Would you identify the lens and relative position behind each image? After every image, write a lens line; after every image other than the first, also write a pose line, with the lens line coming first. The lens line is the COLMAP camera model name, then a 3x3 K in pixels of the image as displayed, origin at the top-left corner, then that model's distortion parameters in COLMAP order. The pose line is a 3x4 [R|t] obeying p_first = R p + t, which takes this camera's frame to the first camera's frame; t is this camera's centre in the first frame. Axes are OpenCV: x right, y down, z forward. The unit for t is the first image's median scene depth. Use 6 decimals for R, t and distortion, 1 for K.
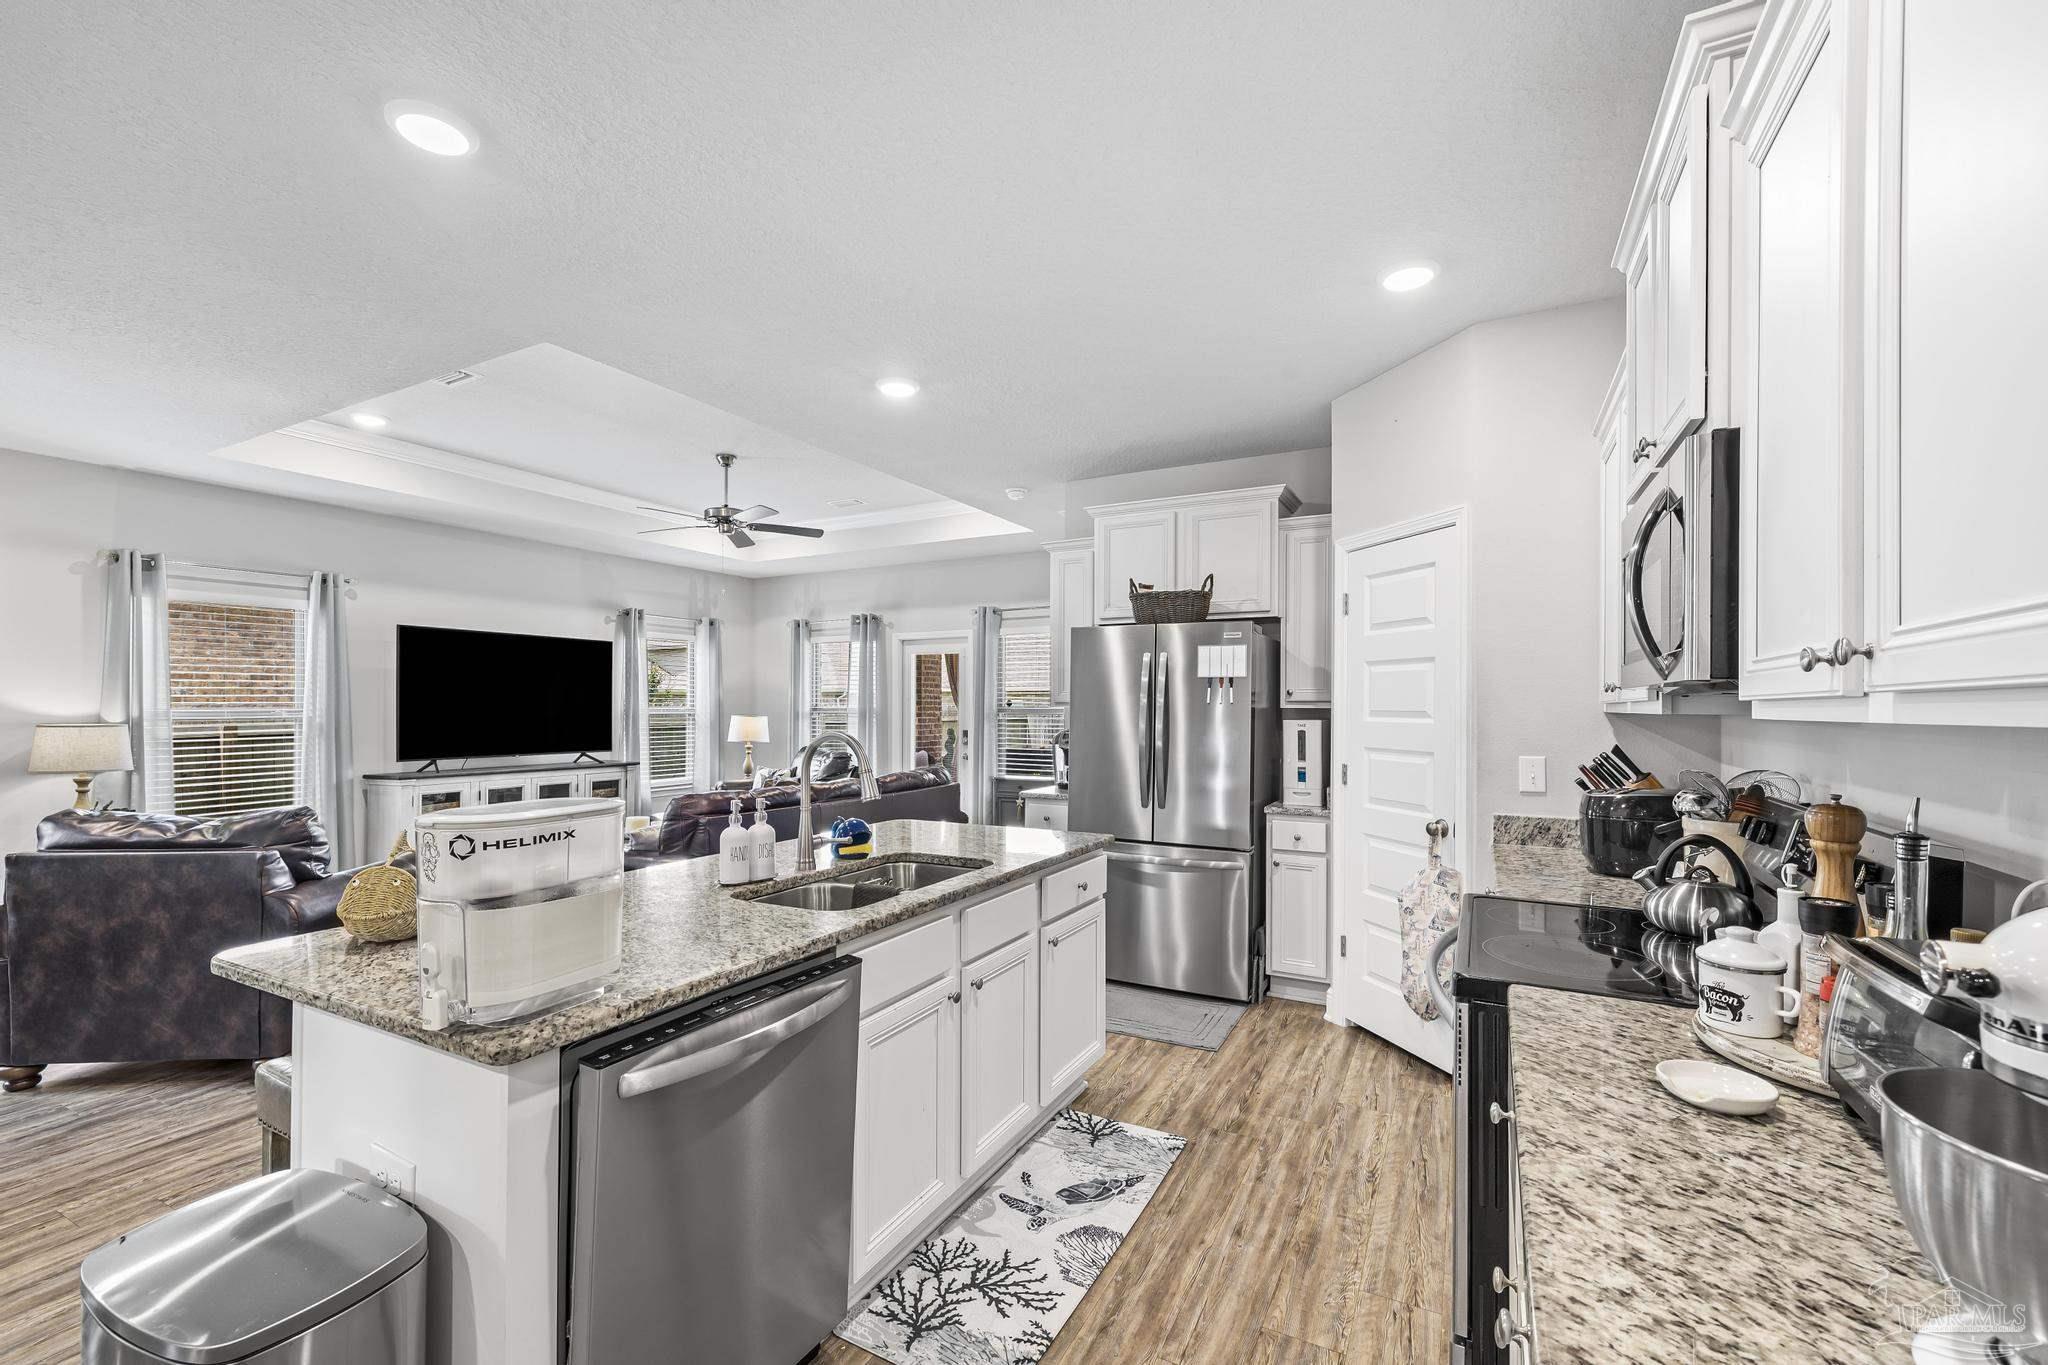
lens RADIAL K [[865.7, 0, 1023.5], [0, 865.7, 698.6], [0, 0, 1]] dist [-0.000586, 0.000117]
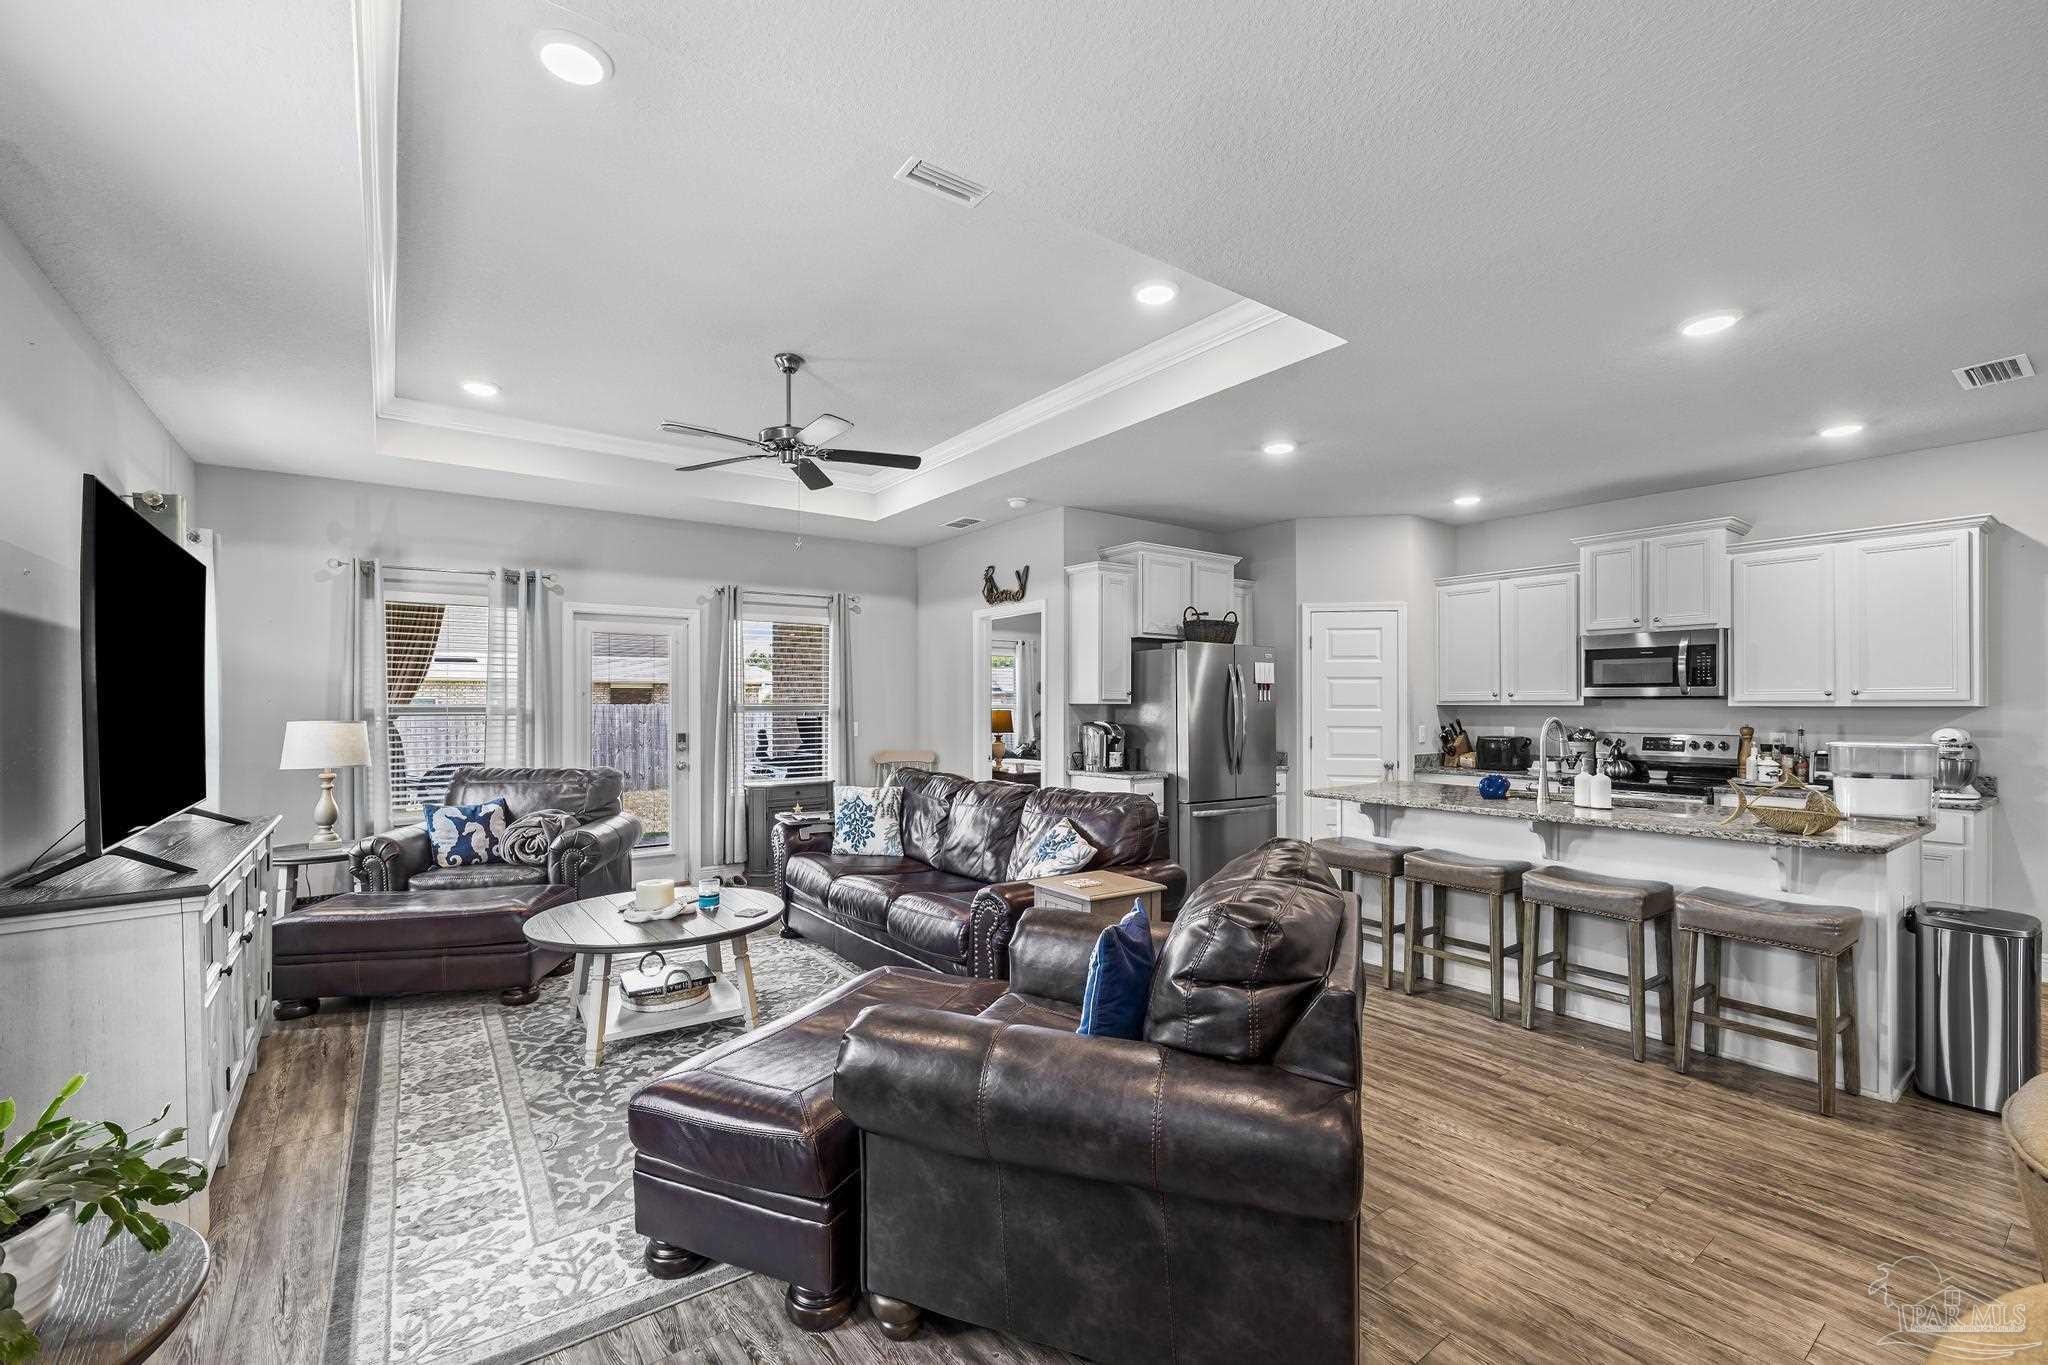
lens RADIAL K [[865.7, 0, 1023.5], [0, 865.7, 698.6], [0, 0, 1]] dist [-0.000586, 0.000117]
pose [[0.421256, 0.006471, 0.906919, -1.259276], [-0.005879, 0.999973, -0.004405, 0.010347], [-0.906923, -0.003476, 0.421283, 0.708716]]
